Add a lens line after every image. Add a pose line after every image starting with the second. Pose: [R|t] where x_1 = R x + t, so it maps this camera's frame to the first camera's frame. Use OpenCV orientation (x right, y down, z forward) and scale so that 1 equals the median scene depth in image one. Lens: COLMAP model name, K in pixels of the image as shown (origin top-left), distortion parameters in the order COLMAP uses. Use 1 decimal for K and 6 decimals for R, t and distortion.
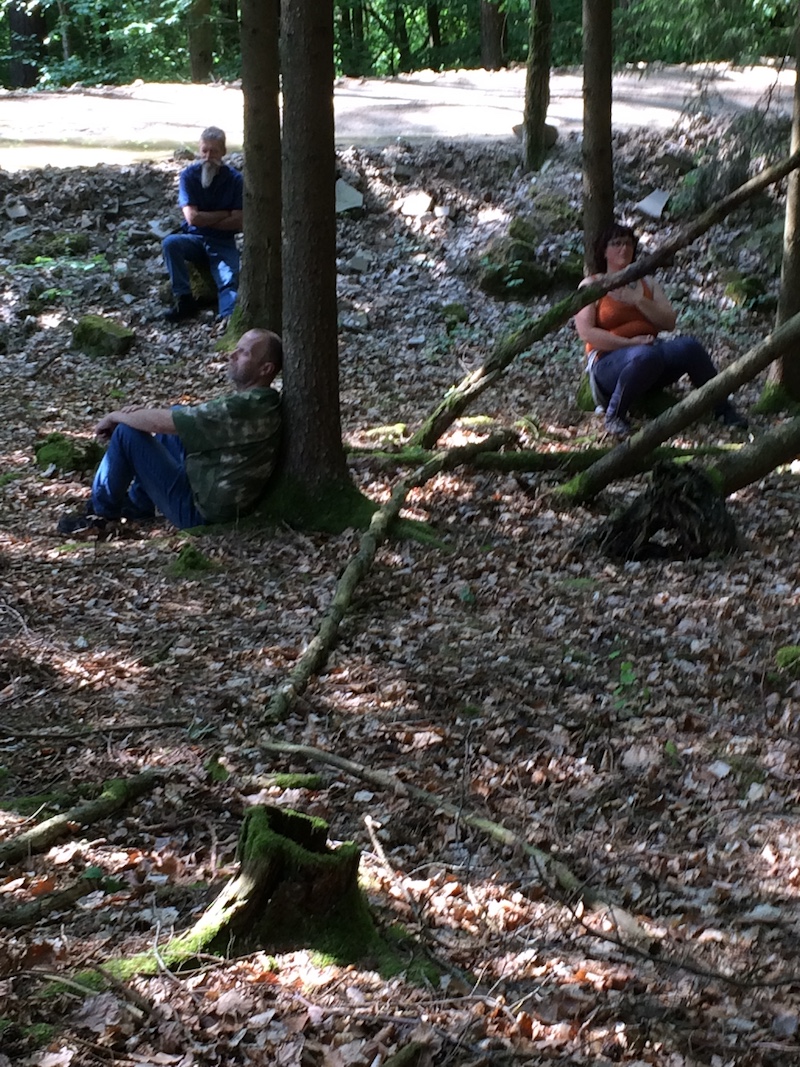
lens RADIAL K [[2157.7, 0, 399.8], [0, 2157.7, 532.5], [0, 0, 1]] dist [0.015370, 0.000000]
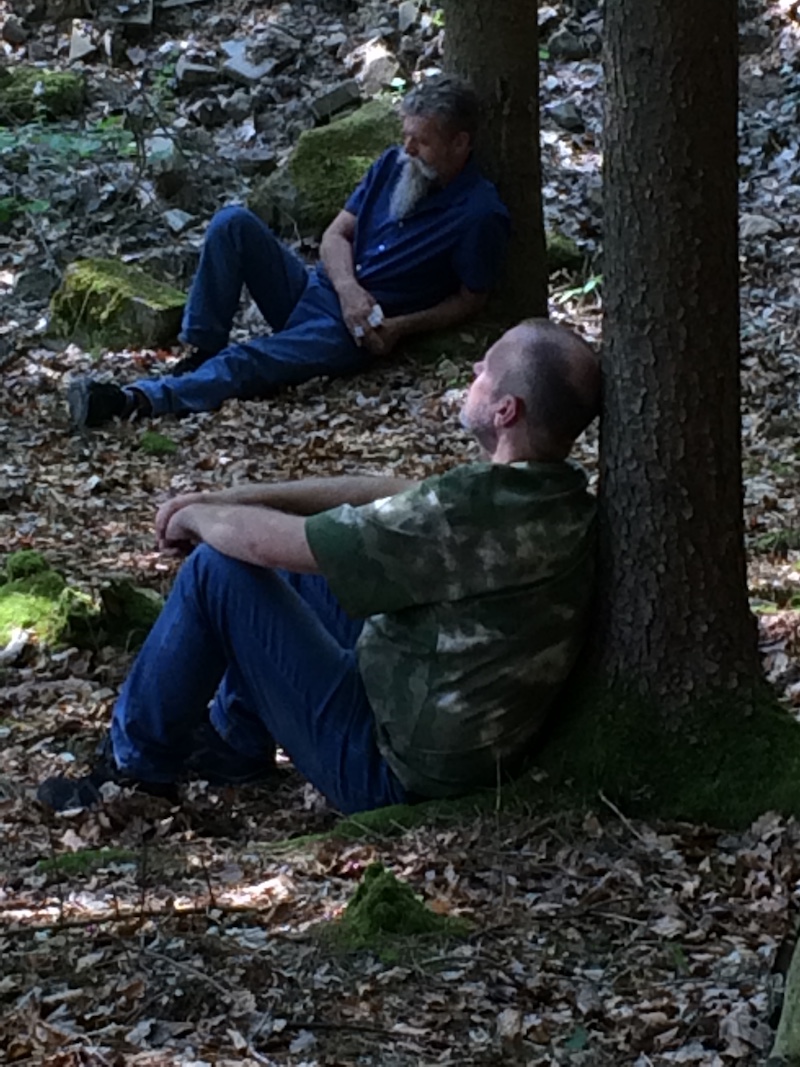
lens RADIAL K [[4490.7, 0, 400.2], [0, 4490.7, 533.7], [0, 0, 1]] dist [-0.027580, 0.000000]
pose [[0.997943, -0.001148, -0.064100, -0.025365], [-0.000843, 0.999518, -0.031030, -0.018565], [0.064105, 0.031020, 0.997461, 0.109835]]
